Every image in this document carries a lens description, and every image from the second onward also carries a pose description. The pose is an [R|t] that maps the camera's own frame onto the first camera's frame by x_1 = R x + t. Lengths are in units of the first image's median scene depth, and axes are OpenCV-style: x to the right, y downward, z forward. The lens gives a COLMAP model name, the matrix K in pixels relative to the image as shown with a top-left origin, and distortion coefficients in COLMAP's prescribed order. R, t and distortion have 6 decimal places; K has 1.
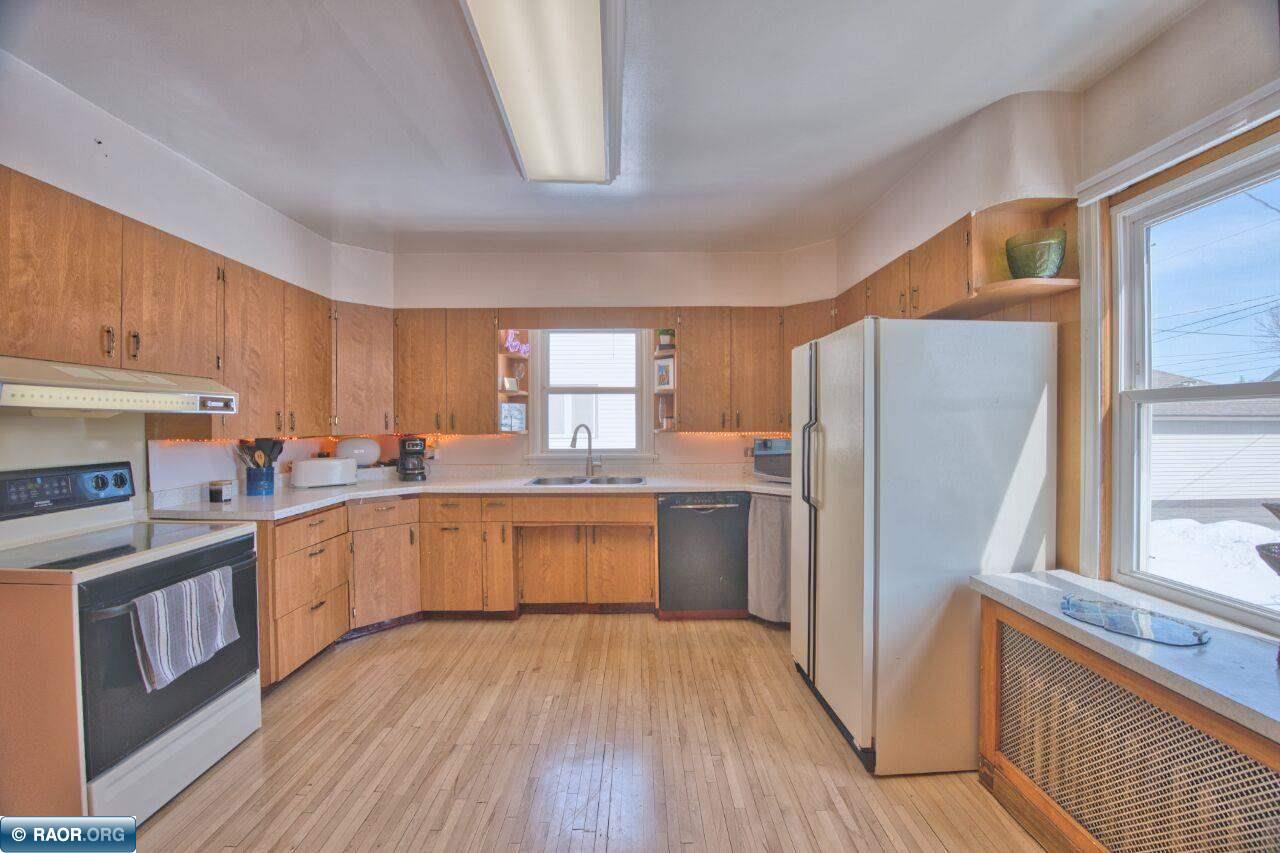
lens RADIAL K [[511.5, 0, 639.9], [0, 511.5, 429.1], [0, 0, 1]] dist [-0.024931, -0.000580]
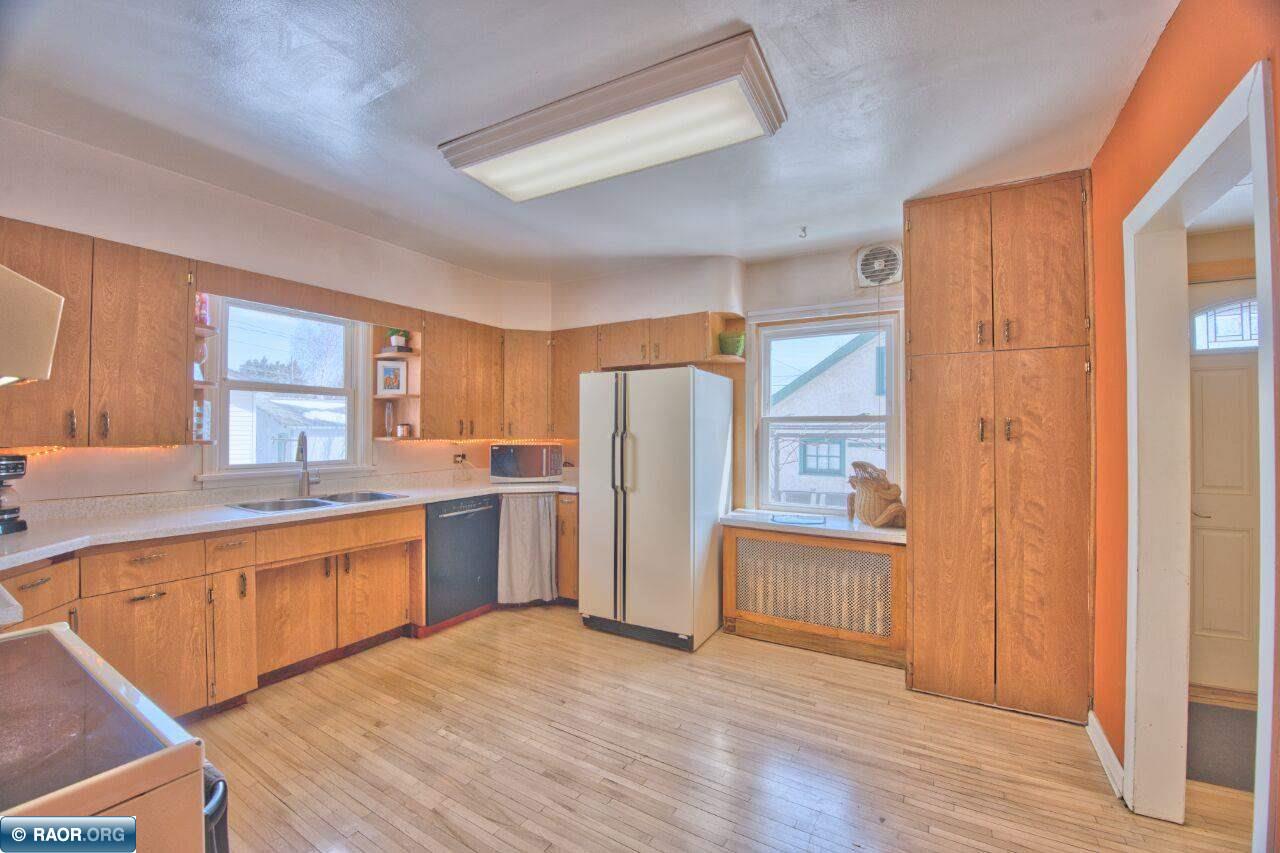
lens RADIAL K [[511.5, 0, 637.7], [0, 511.5, 429.9], [0, 0, 1]] dist [-0.024931, -0.000580]
pose [[0.529527, 0.006767, 0.848266, -0.566208], [0.004751, 0.999929, -0.010942, -0.000636], [-0.848280, 0.009824, 0.529457, 0.159430]]
